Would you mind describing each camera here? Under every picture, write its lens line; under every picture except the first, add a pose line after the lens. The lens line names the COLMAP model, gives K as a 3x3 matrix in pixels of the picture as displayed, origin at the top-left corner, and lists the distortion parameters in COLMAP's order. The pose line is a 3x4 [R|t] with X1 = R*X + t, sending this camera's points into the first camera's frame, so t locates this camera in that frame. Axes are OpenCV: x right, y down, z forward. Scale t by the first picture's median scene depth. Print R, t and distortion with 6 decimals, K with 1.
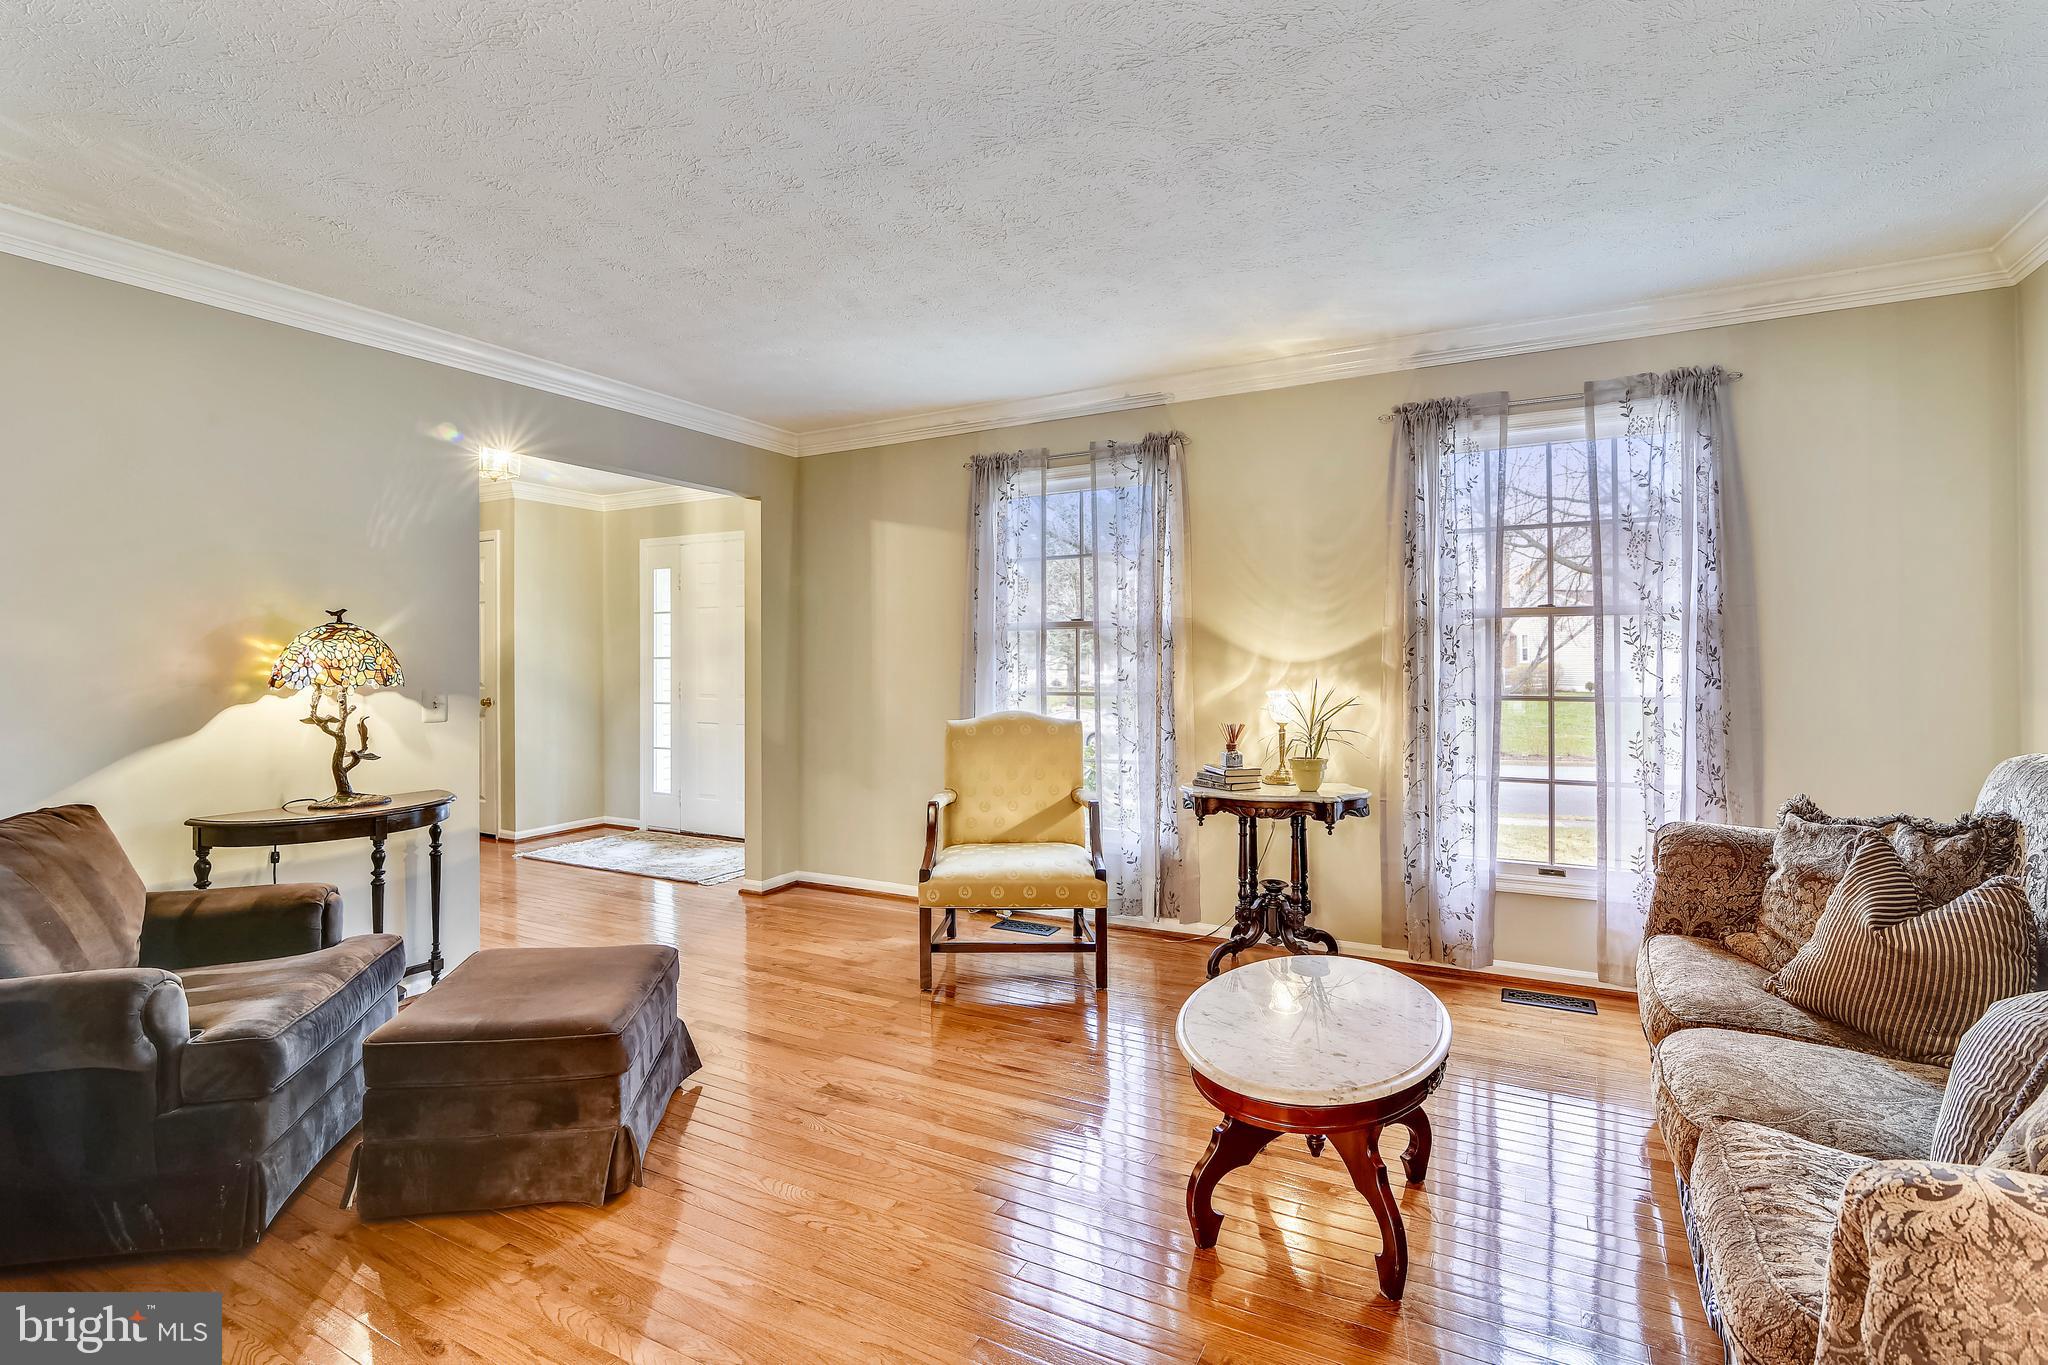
lens RADIAL K [[946.0, 0, 1048.3], [0, 946.0, 675.9], [0, 0, 1]] dist [0.000942, 0.000083]
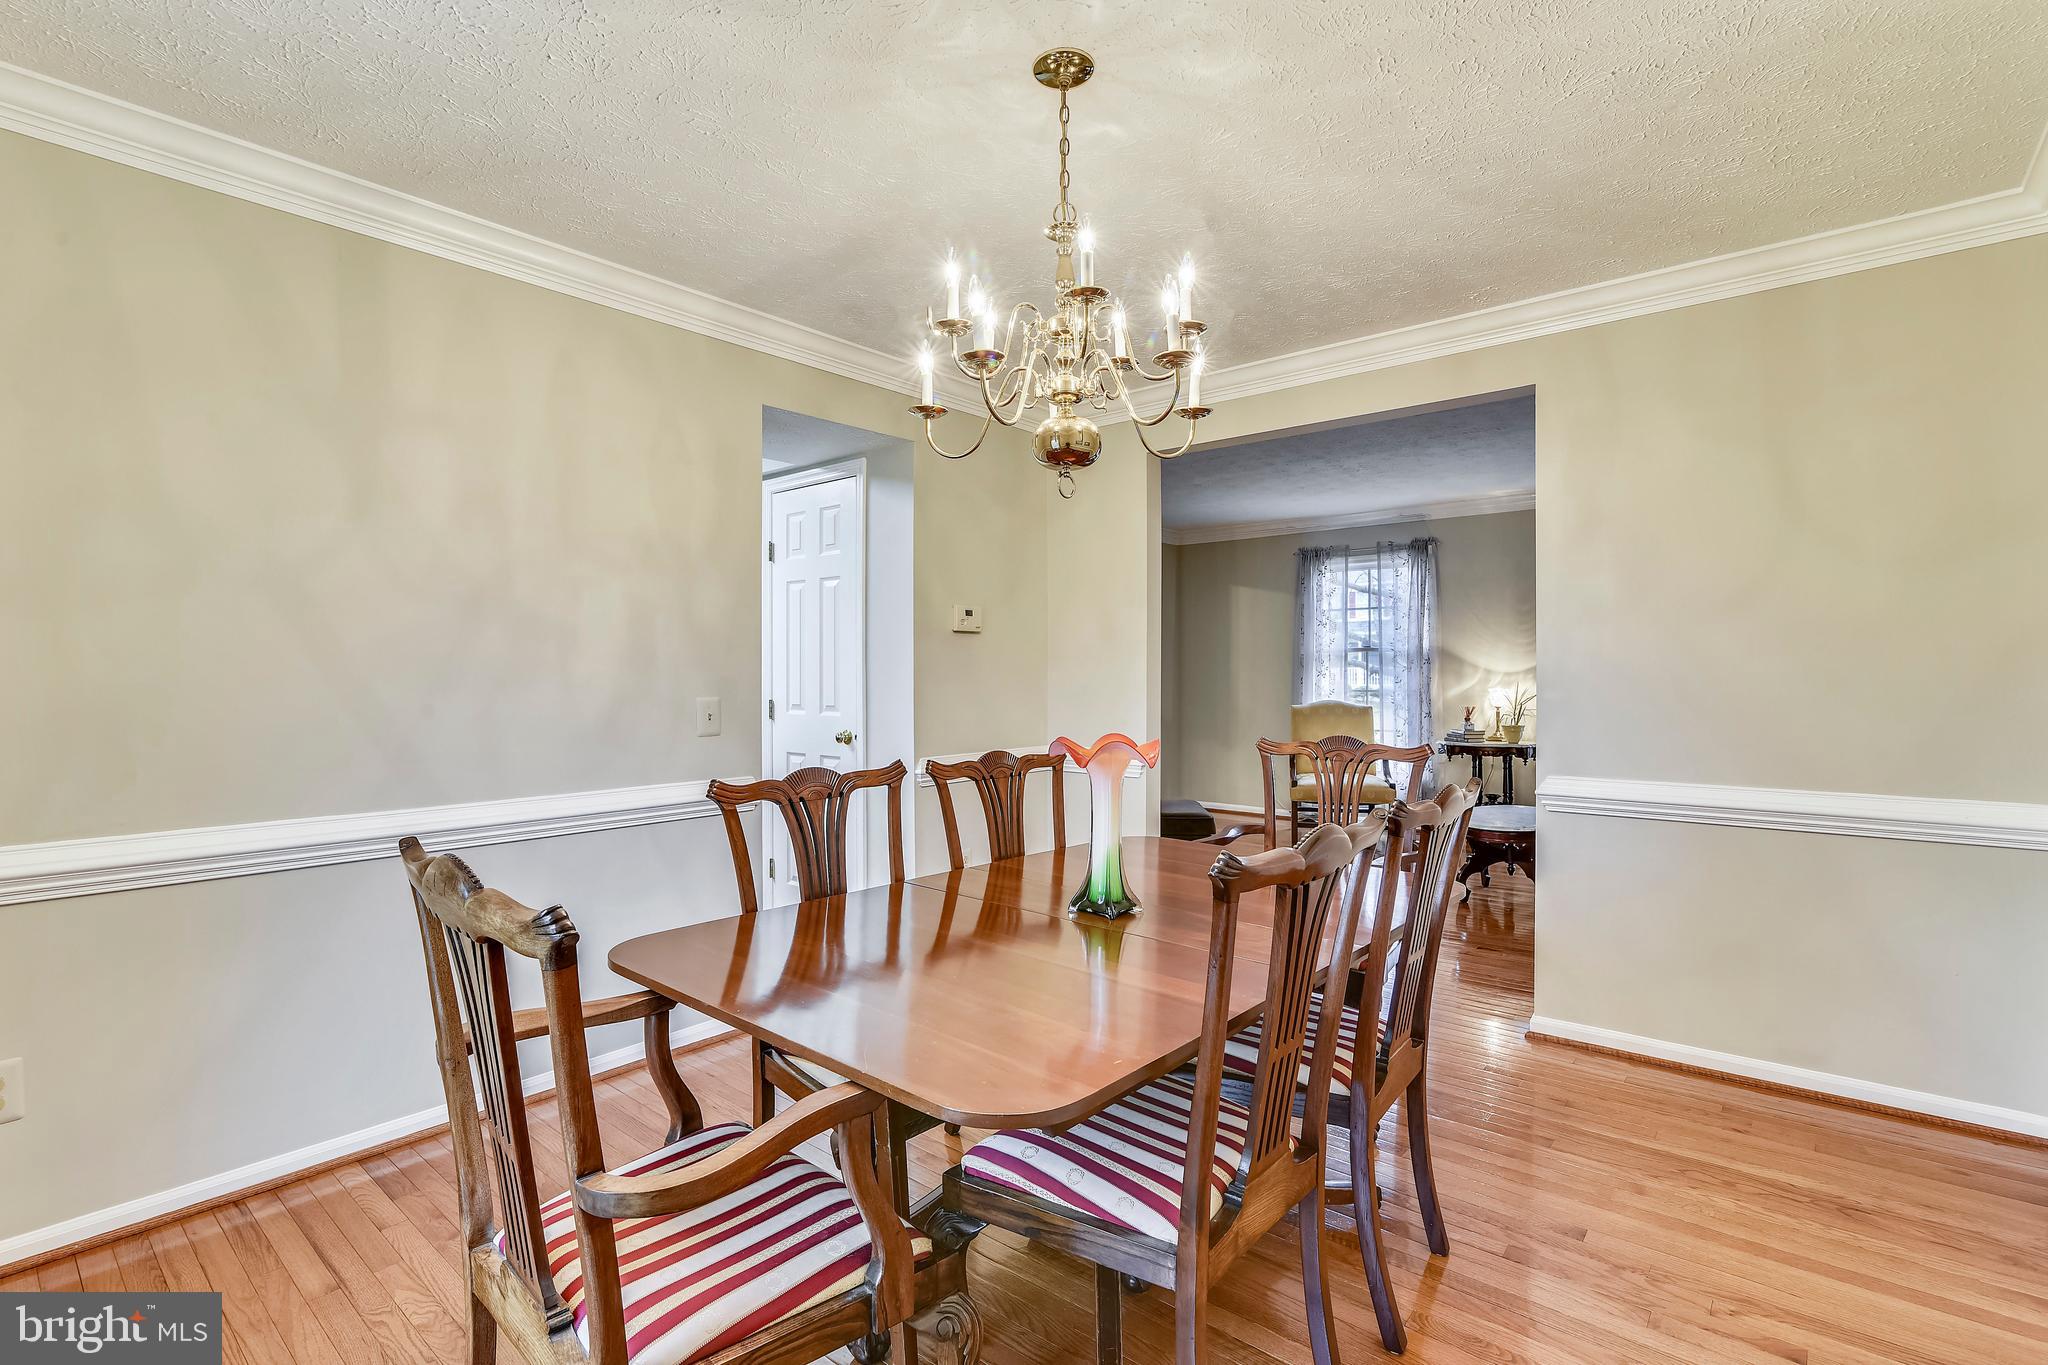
lens RADIAL K [[946.0, 0, 1048.3], [0, 946.0, 675.9], [0, 0, 1]] dist [0.000942, 0.000083]
pose [[0.979236, 0.007431, -0.202590, -0.196657], [-0.009893, 0.999889, -0.011140, 0.018153], [0.202484, 0.012913, 0.979200, -0.813566]]
